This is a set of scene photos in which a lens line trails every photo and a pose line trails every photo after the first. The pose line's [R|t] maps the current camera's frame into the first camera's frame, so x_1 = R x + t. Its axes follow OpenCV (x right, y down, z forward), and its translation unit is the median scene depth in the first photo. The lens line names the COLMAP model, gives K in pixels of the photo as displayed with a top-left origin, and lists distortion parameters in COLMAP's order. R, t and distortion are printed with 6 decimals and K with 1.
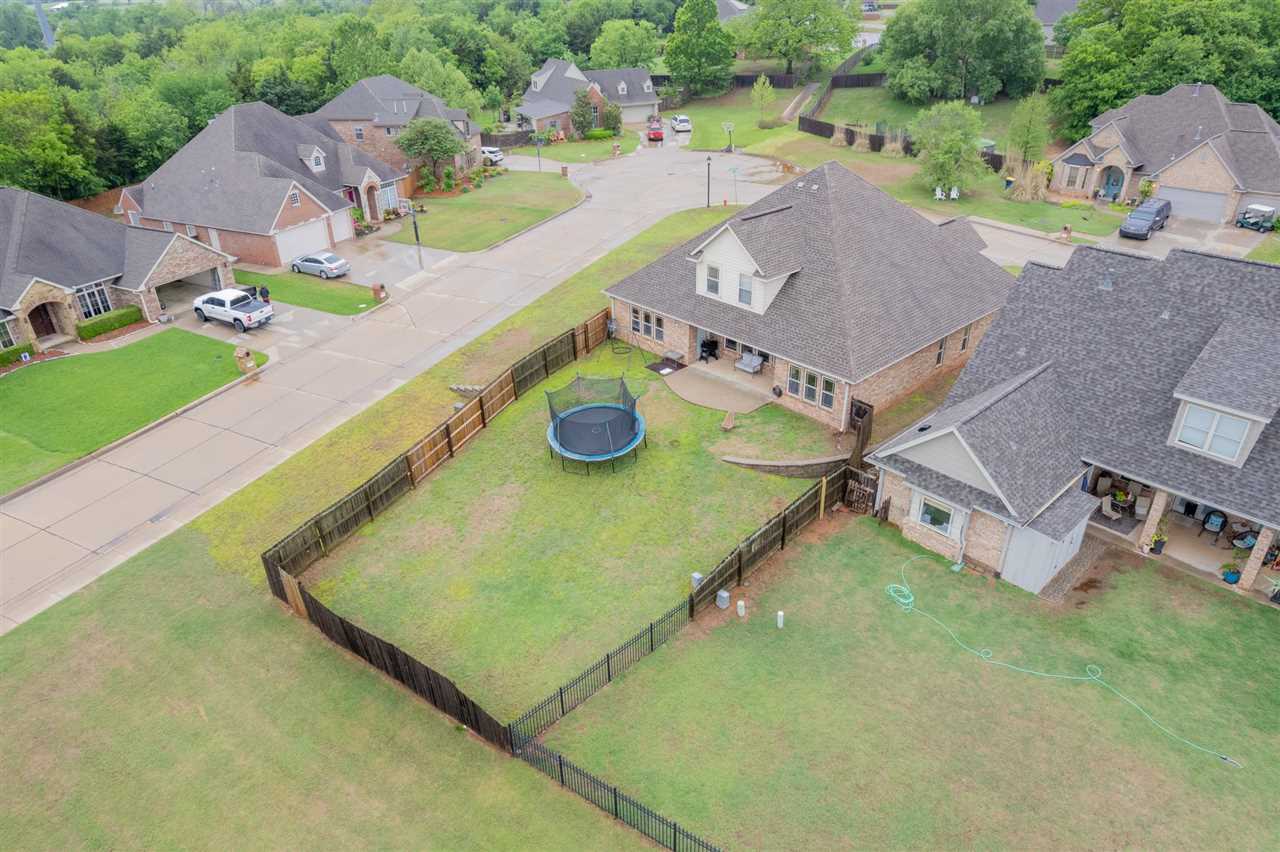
lens RADIAL K [[822.9, 0, 640.0], [0, 822.9, 426.0], [0, 0, 1]] dist [-0.083361, 0.078206]
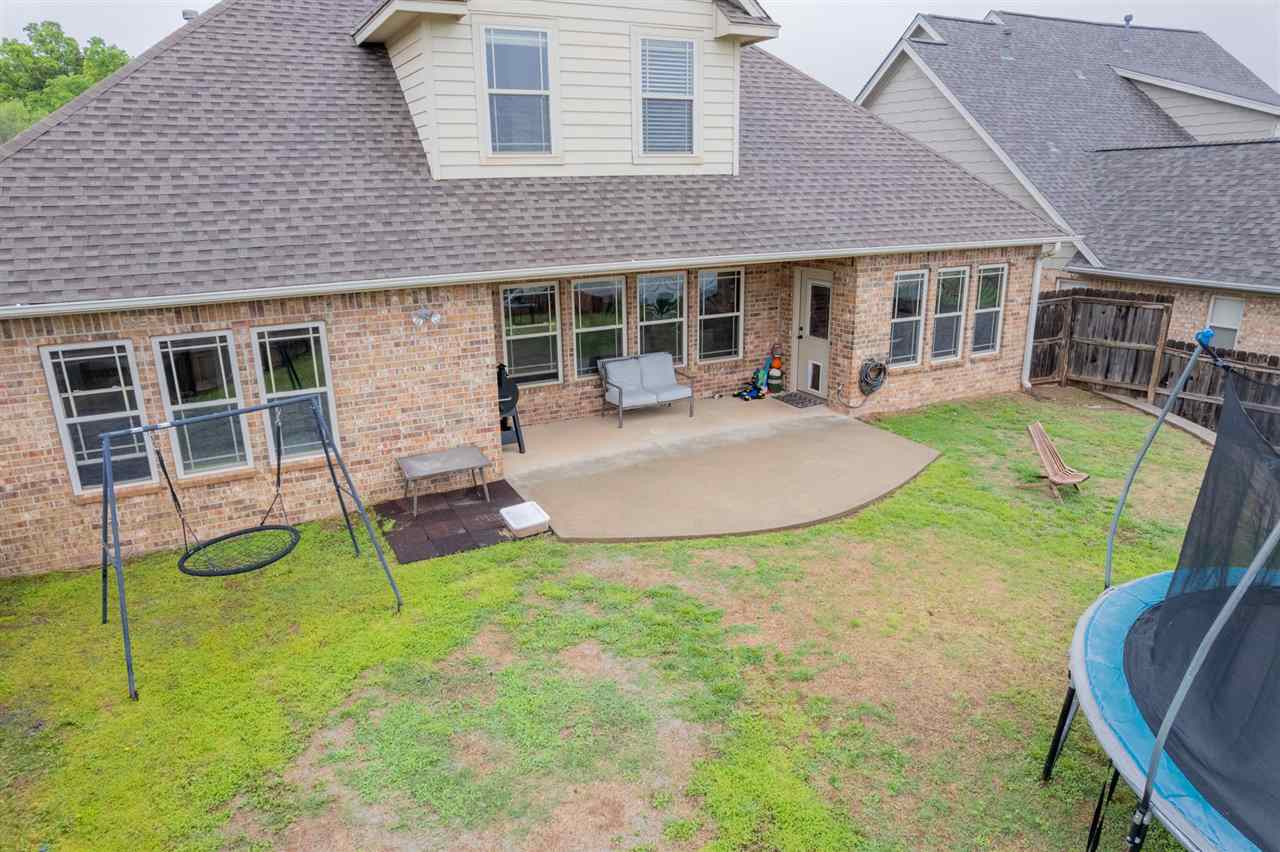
lens RADIAL K [[822.9, 0, 640.0], [0, 822.9, 426.0], [0, 0, 1]] dist [-0.083361, 0.078206]
pose [[0.259460, -0.263183, 0.929202, -0.150668], [0.472772, 0.873593, 0.115421, -0.096420], [-0.842121, 0.409354, 0.351087, 0.879004]]
